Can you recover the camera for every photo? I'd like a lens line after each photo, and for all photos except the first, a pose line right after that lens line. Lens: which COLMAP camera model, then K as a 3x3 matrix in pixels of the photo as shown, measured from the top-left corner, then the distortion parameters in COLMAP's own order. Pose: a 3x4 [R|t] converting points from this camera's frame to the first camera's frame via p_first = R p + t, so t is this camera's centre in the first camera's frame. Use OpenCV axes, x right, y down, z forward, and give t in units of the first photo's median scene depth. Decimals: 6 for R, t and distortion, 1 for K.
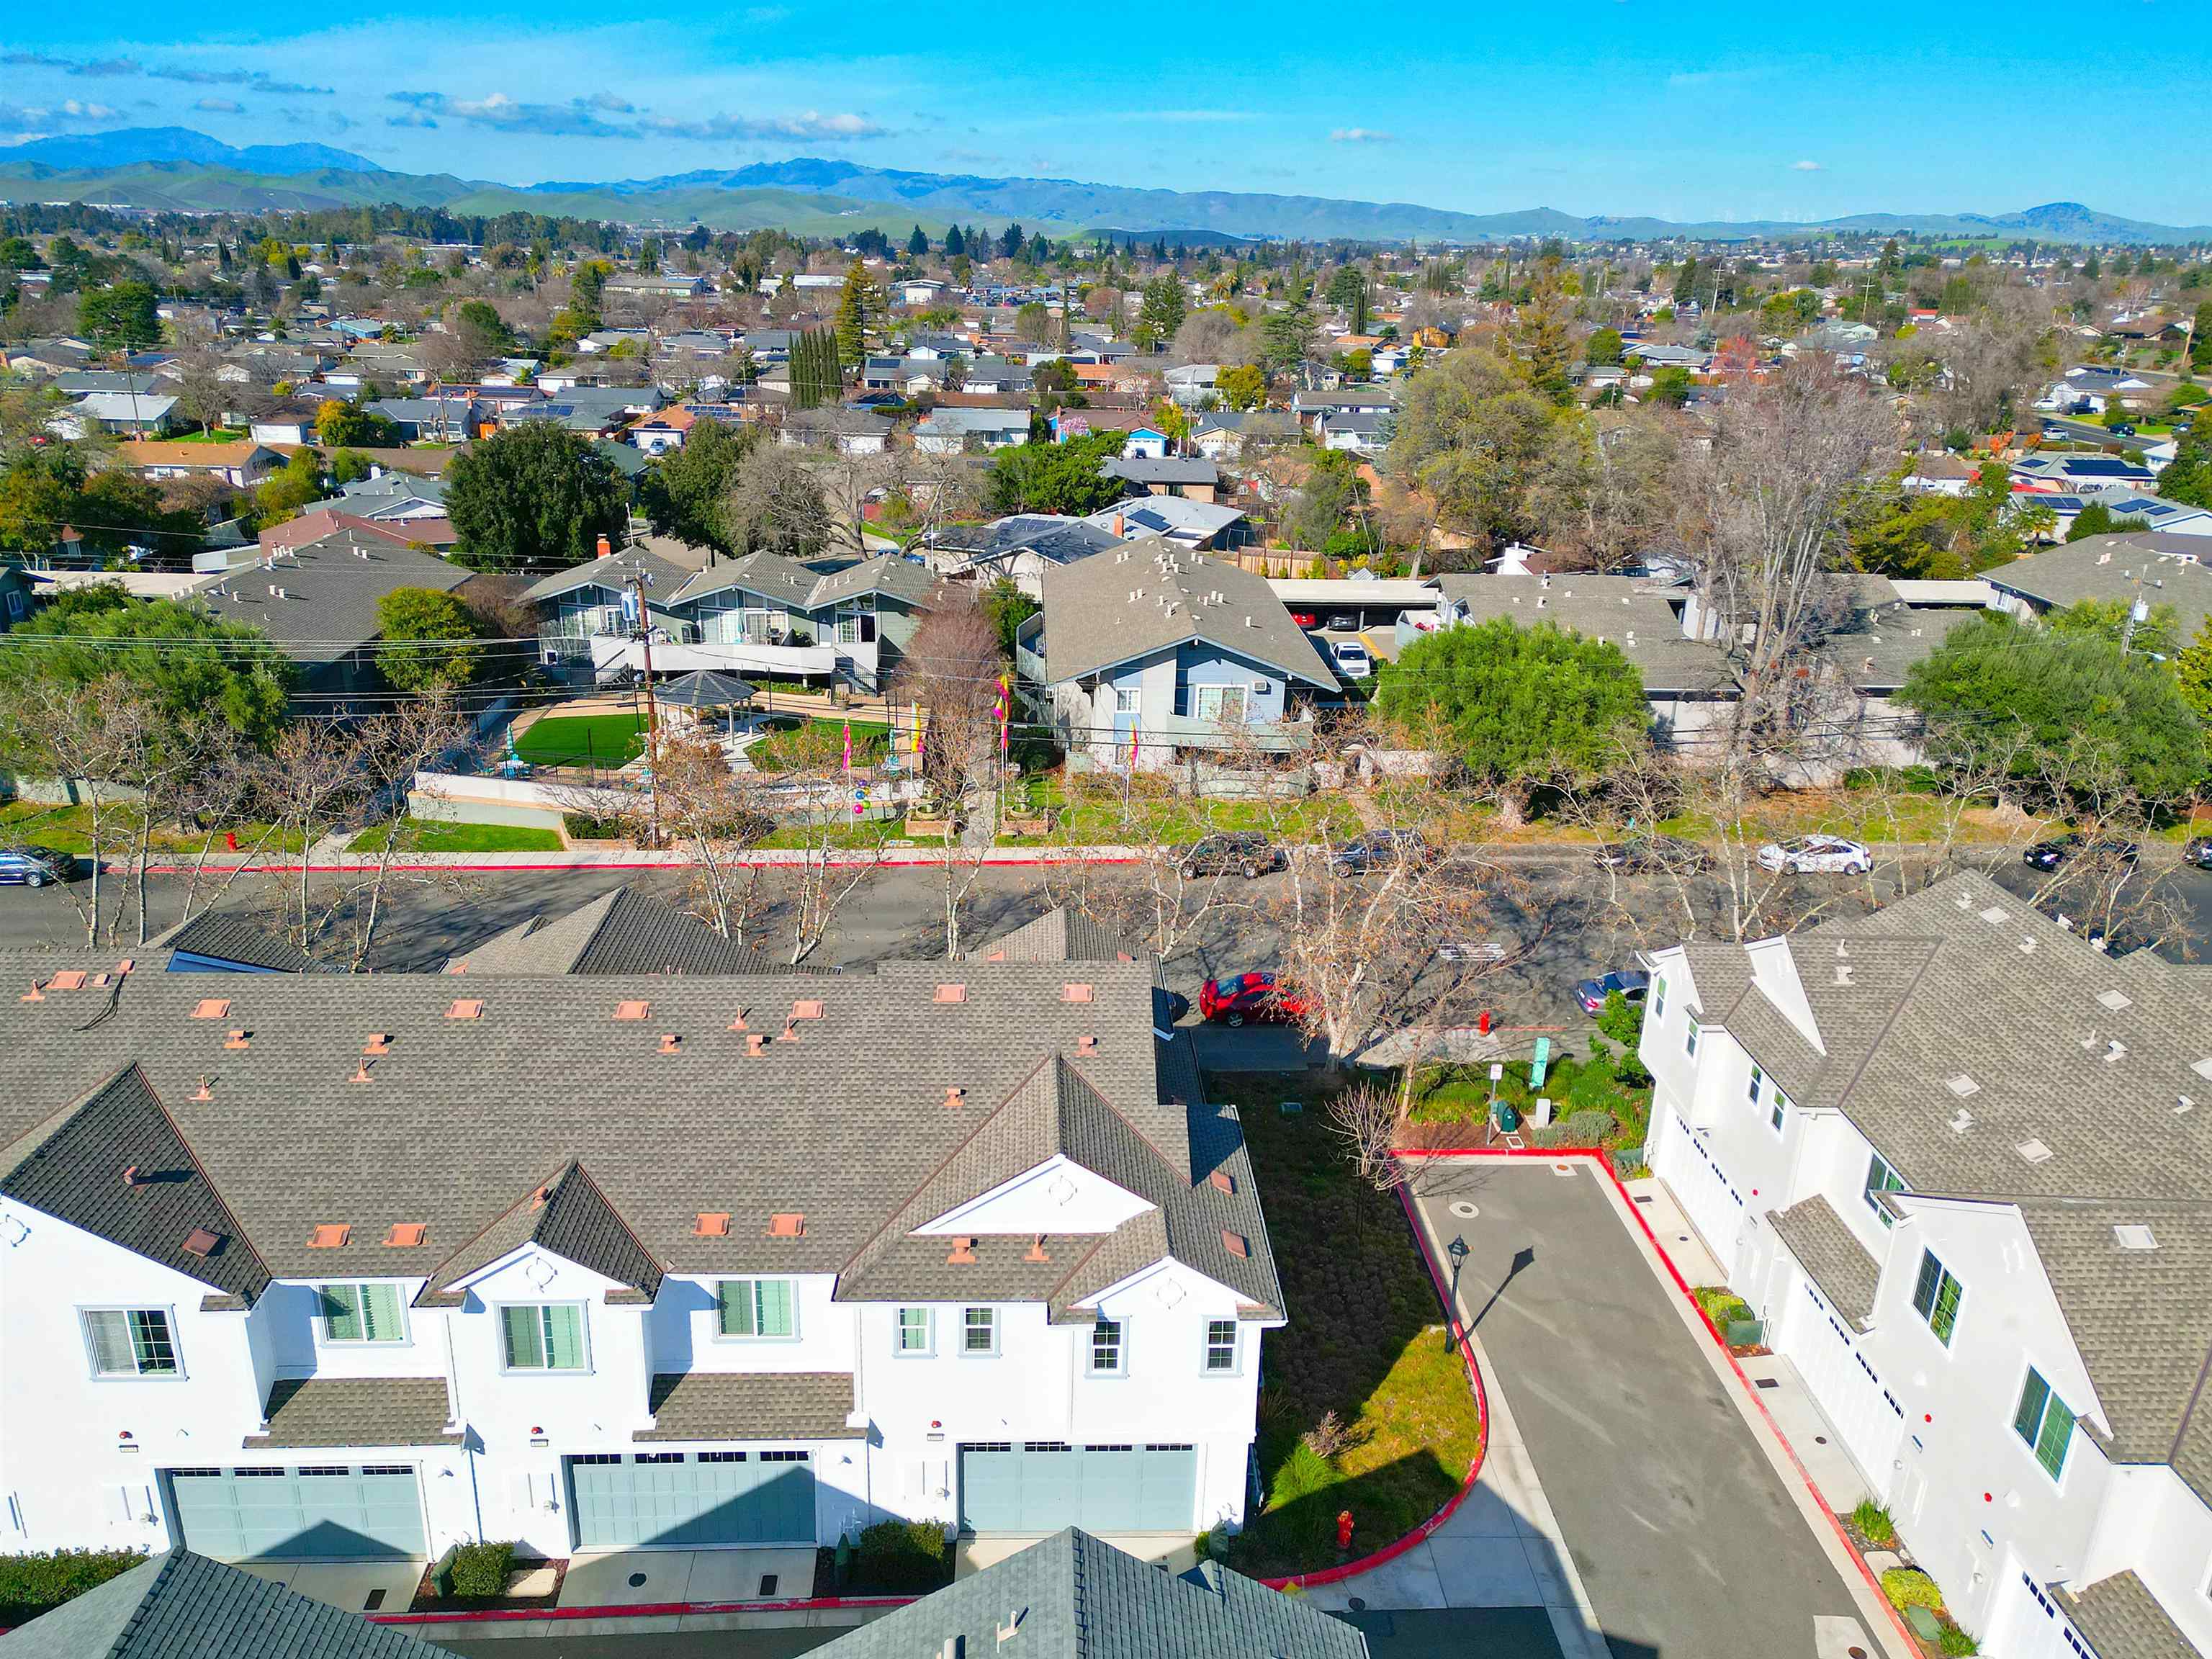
lens RADIAL K [[1585.8, 0, 1102.3], [0, 1585.8, 832.0], [0, 0, 1]] dist [0.092999, -0.097282]
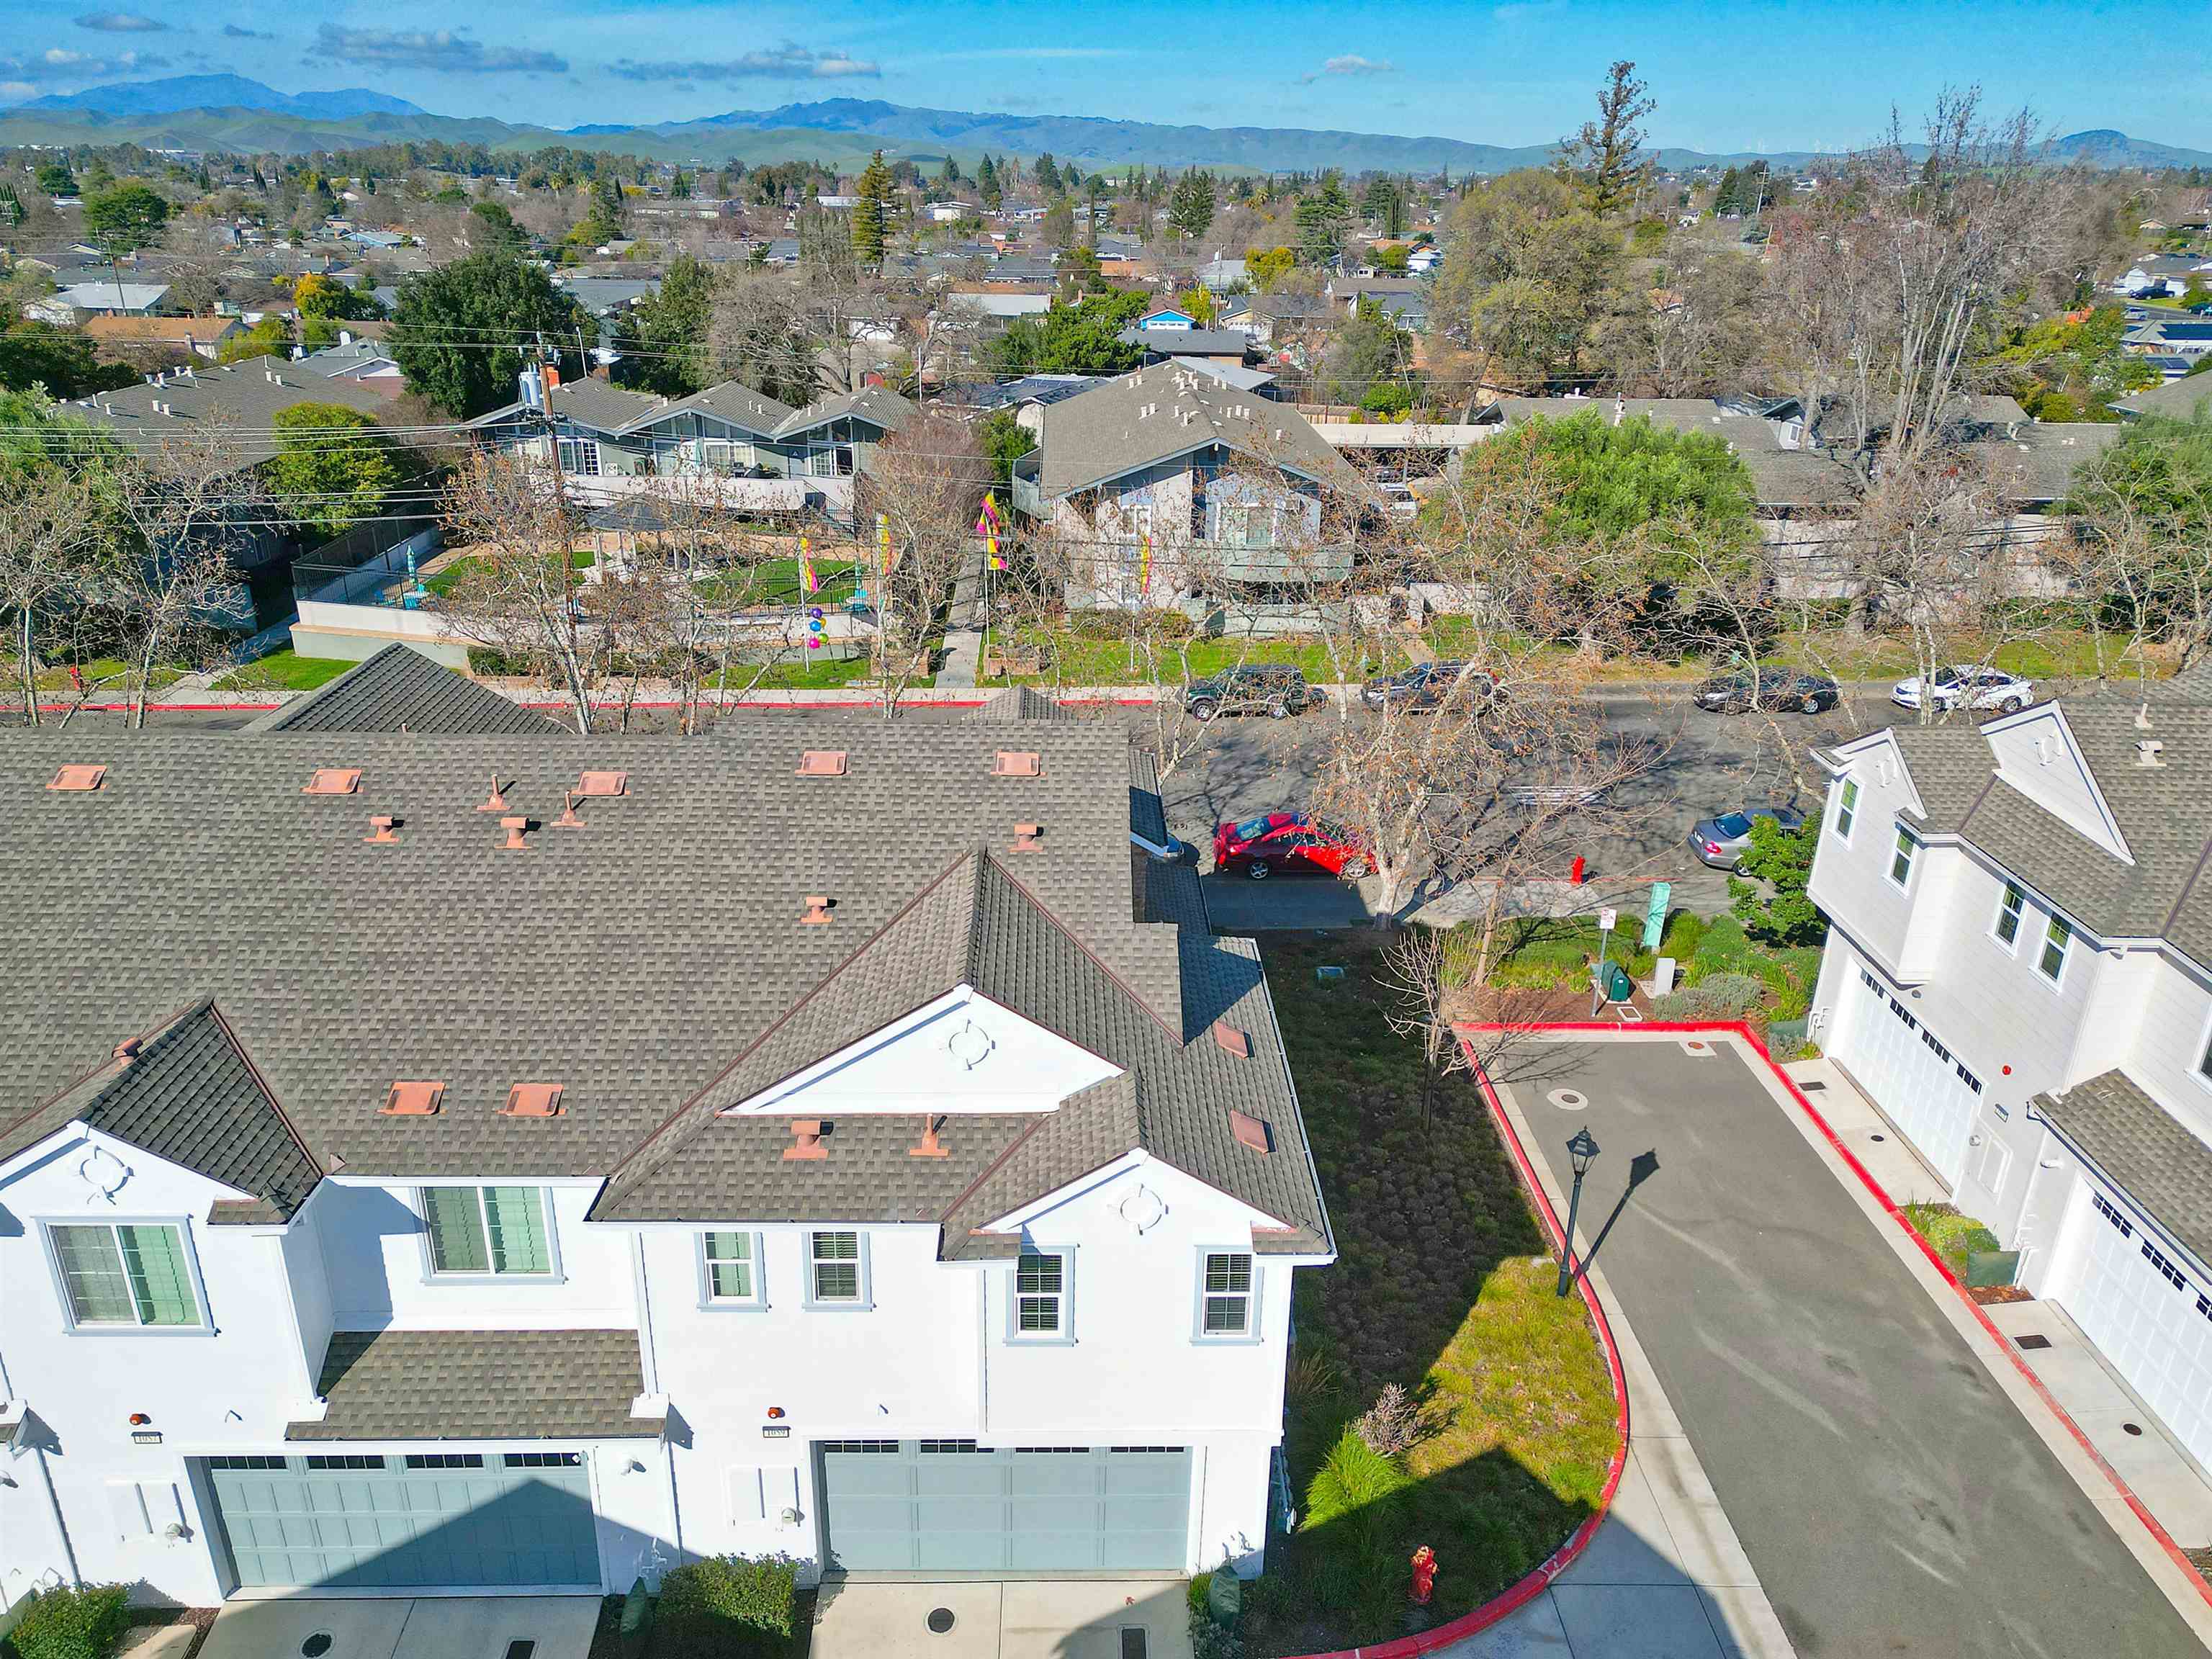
lens RADIAL K [[1545.9, 0, 1101.6], [0, 1545.9, 825.9], [0, 0, 1]] dist [0.082357, -0.079311]
pose [[0.999769, -0.000632, -0.021502, 0.034915], [0.001478, 0.999224, 0.039366, 0.105421], [0.021460, -0.039389, 0.998993, 0.365711]]
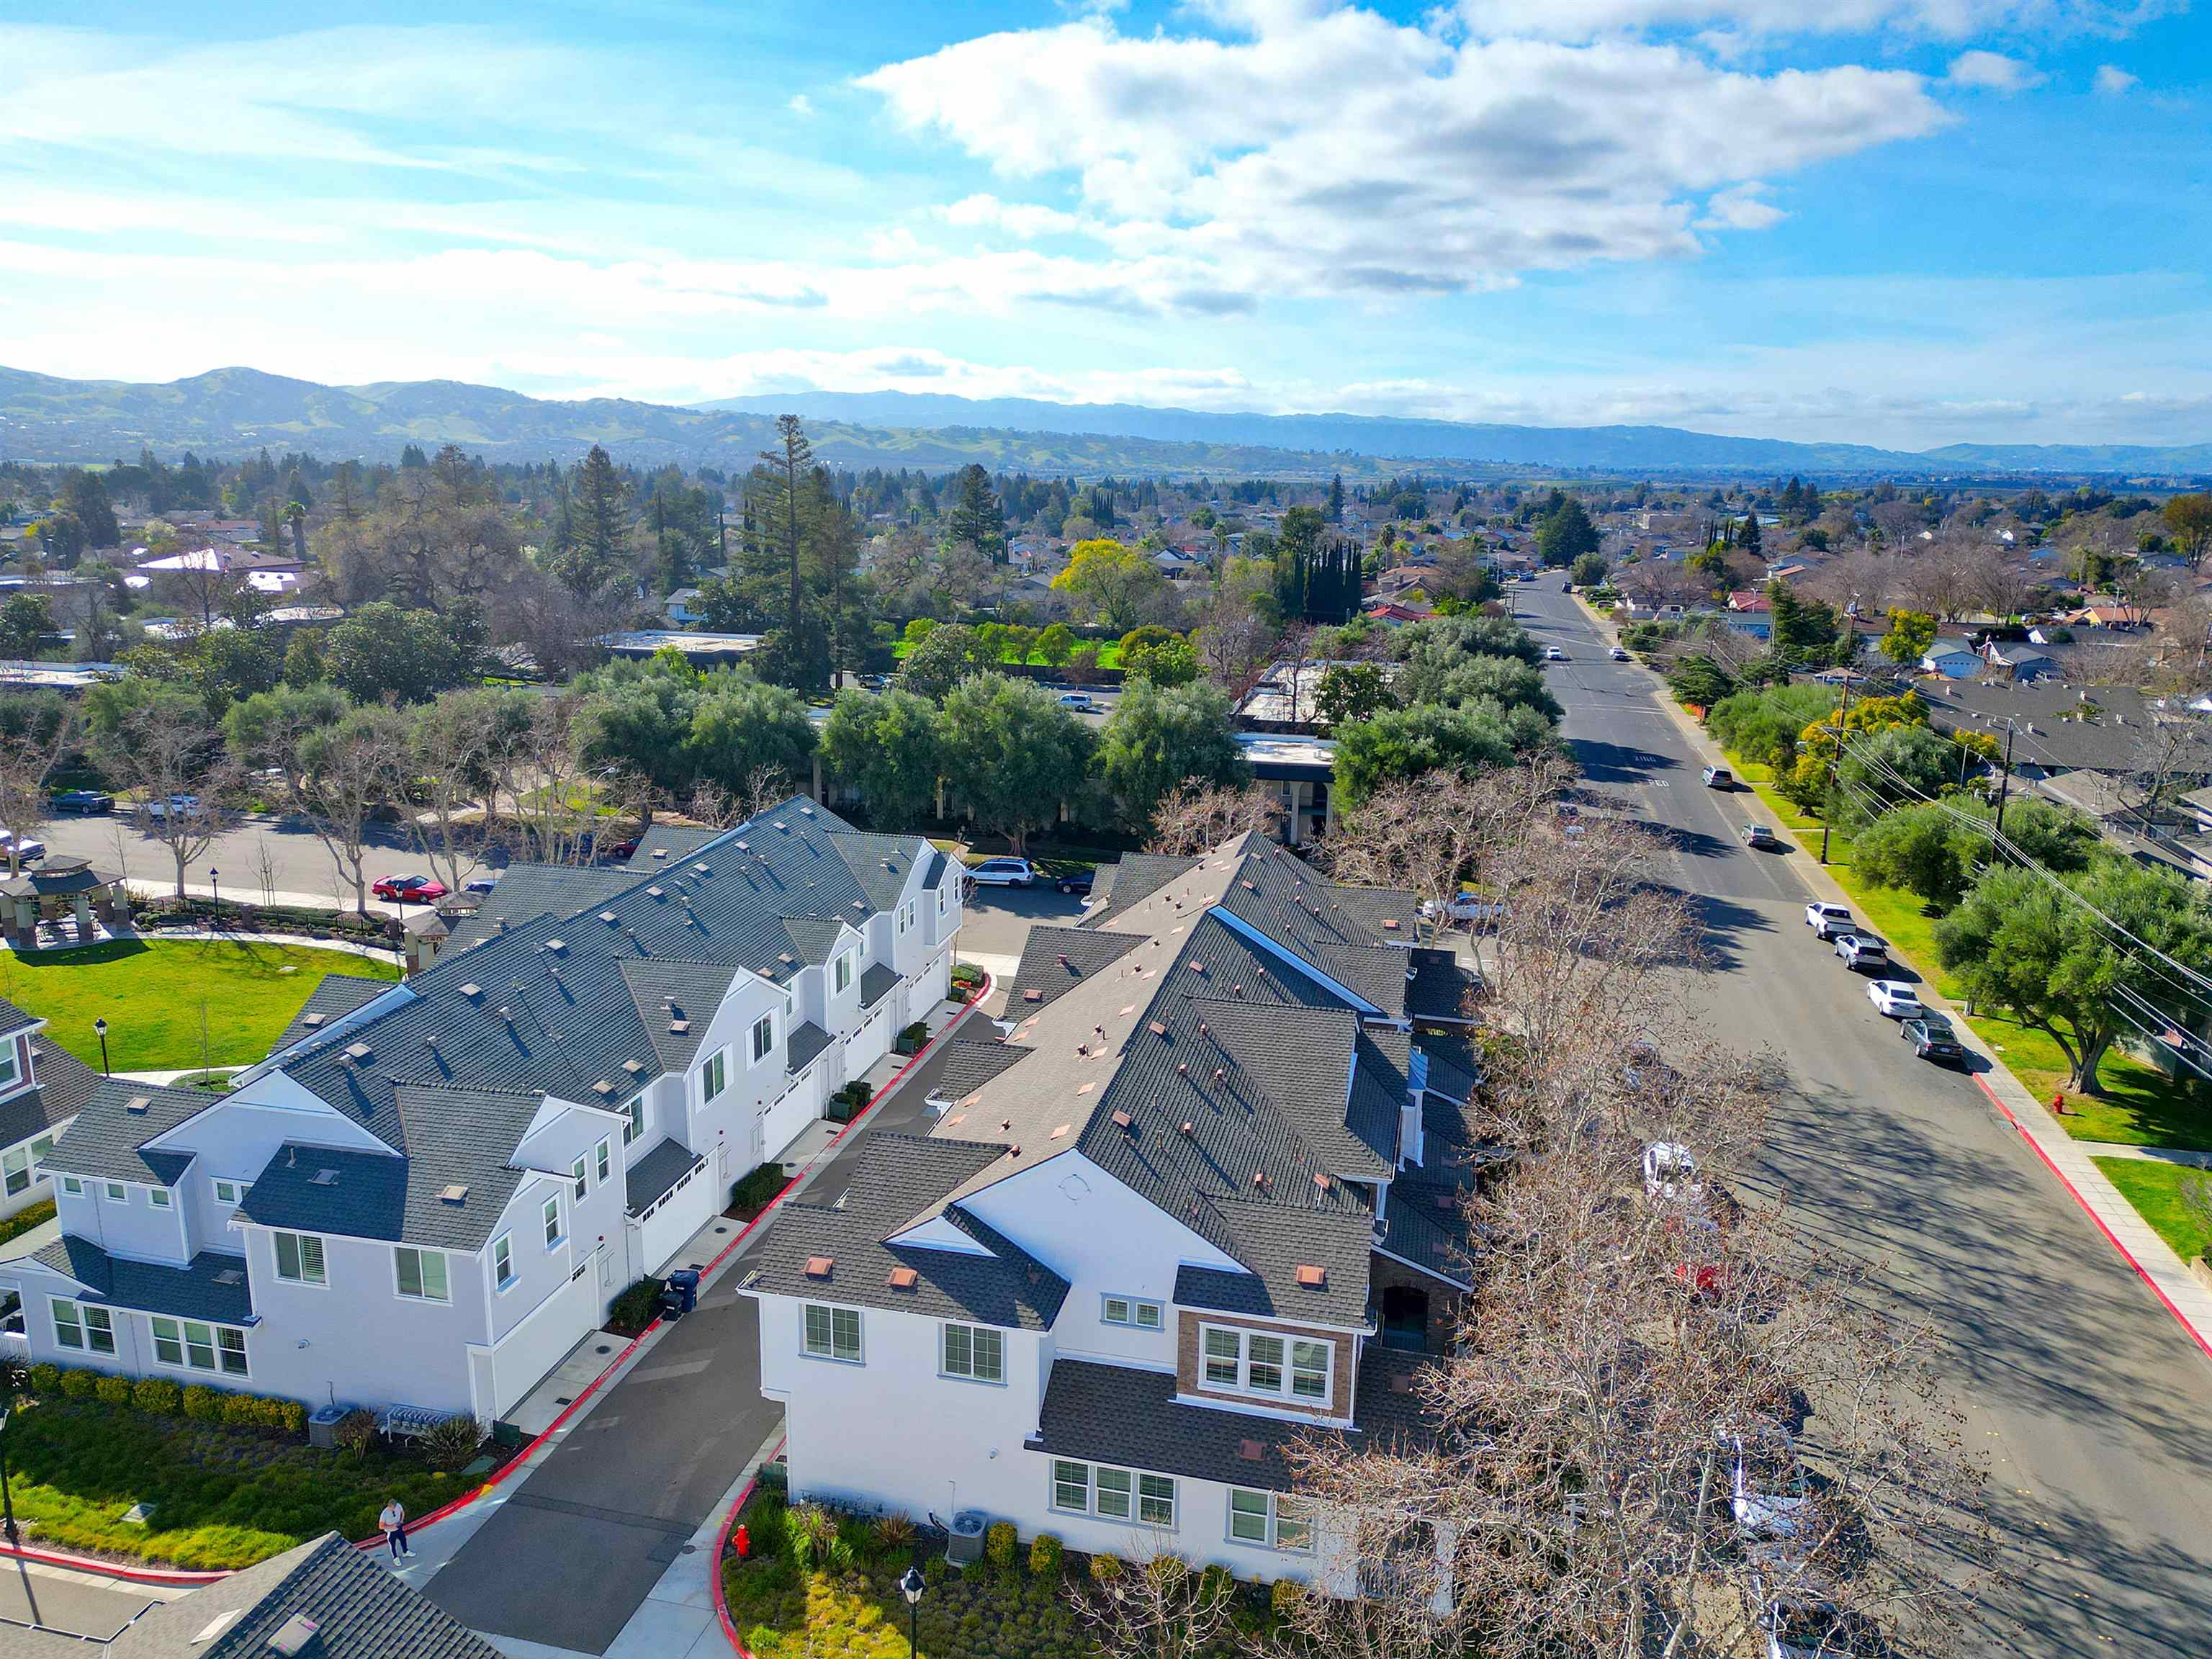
lens RADIAL K [[1545.9, 0, 1101.6], [0, 1545.9, 825.9], [0, 0, 1]] dist [0.082357, -0.079311]
pose [[-0.269992, 0.194069, -0.943102, 1.009728], [-0.354253, 0.890754, 0.284713, -0.432161], [0.895326, 0.410968, -0.171747, 1.158887]]
